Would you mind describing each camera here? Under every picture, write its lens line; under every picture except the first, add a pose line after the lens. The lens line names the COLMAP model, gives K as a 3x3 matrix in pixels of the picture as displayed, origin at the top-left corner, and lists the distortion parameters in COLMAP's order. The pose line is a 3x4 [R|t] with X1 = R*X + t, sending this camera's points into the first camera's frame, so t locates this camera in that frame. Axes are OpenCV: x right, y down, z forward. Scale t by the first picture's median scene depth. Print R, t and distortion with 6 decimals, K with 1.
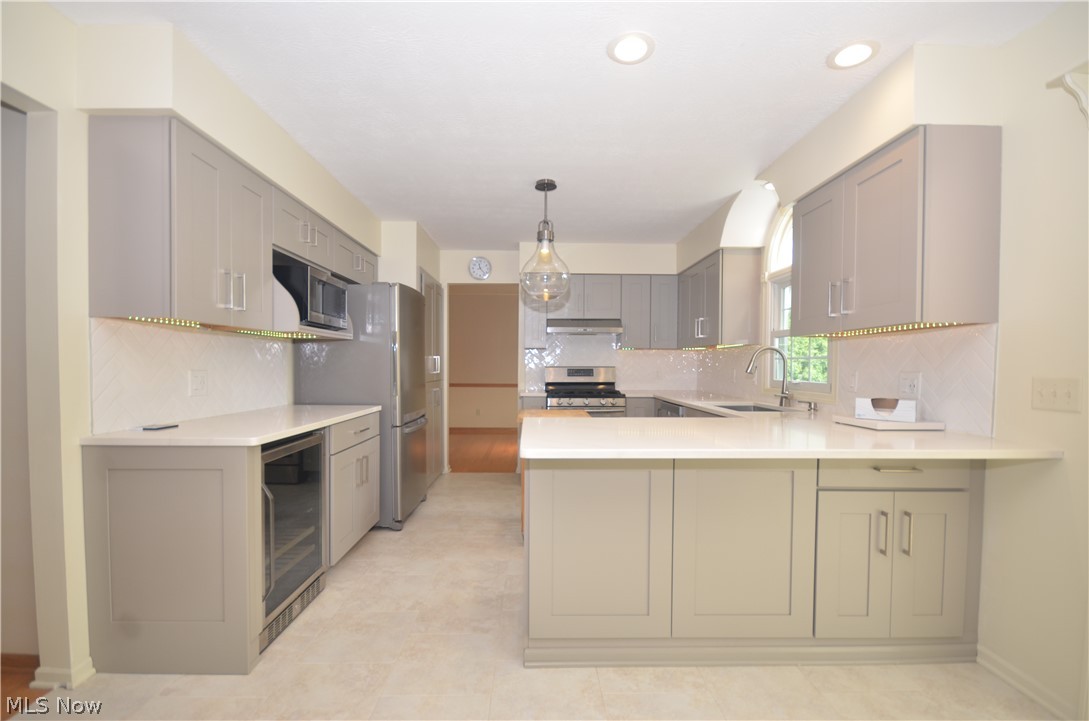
lens RADIAL K [[480.4, 0, 542.9], [0, 480.4, 377.0], [0, 0, 1]] dist [0.022660, -0.019422]
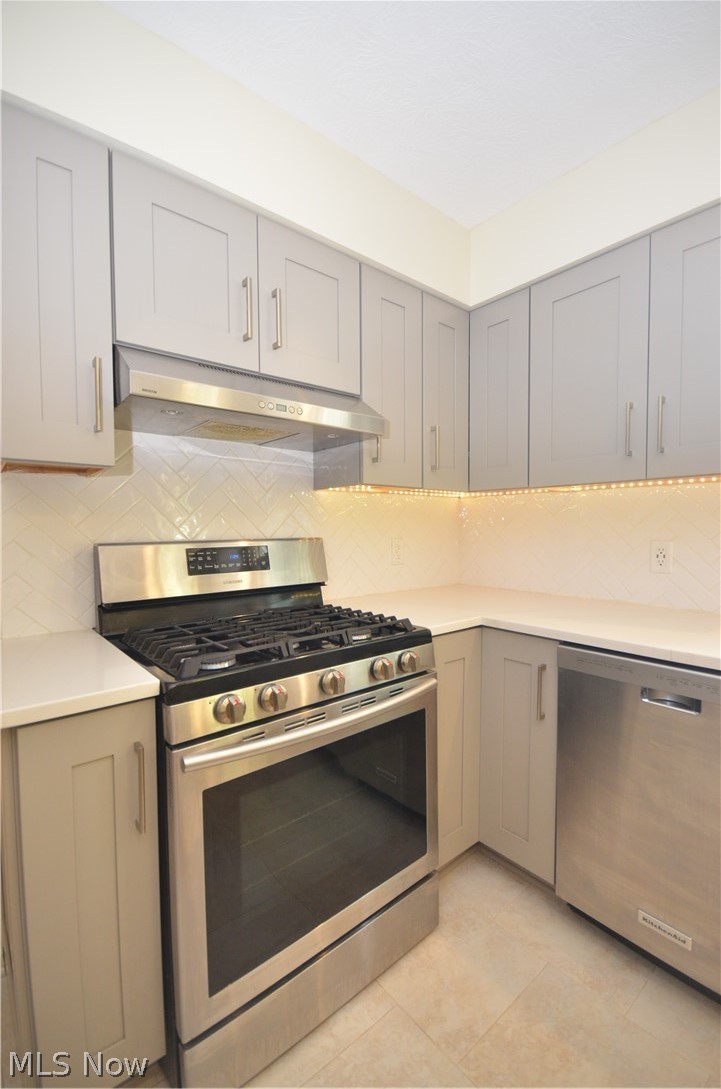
lens RADIAL K [[475.4, 0, 378.4], [0, 475.4, 547.9], [0, 0, 1]] dist [-0.002395, -0.000273]
pose [[0.765451, -0.034733, 0.642556, -0.068330], [0.024567, 0.999392, 0.024757, -0.034394], [-0.643025, -0.003165, 0.765839, 1.116486]]
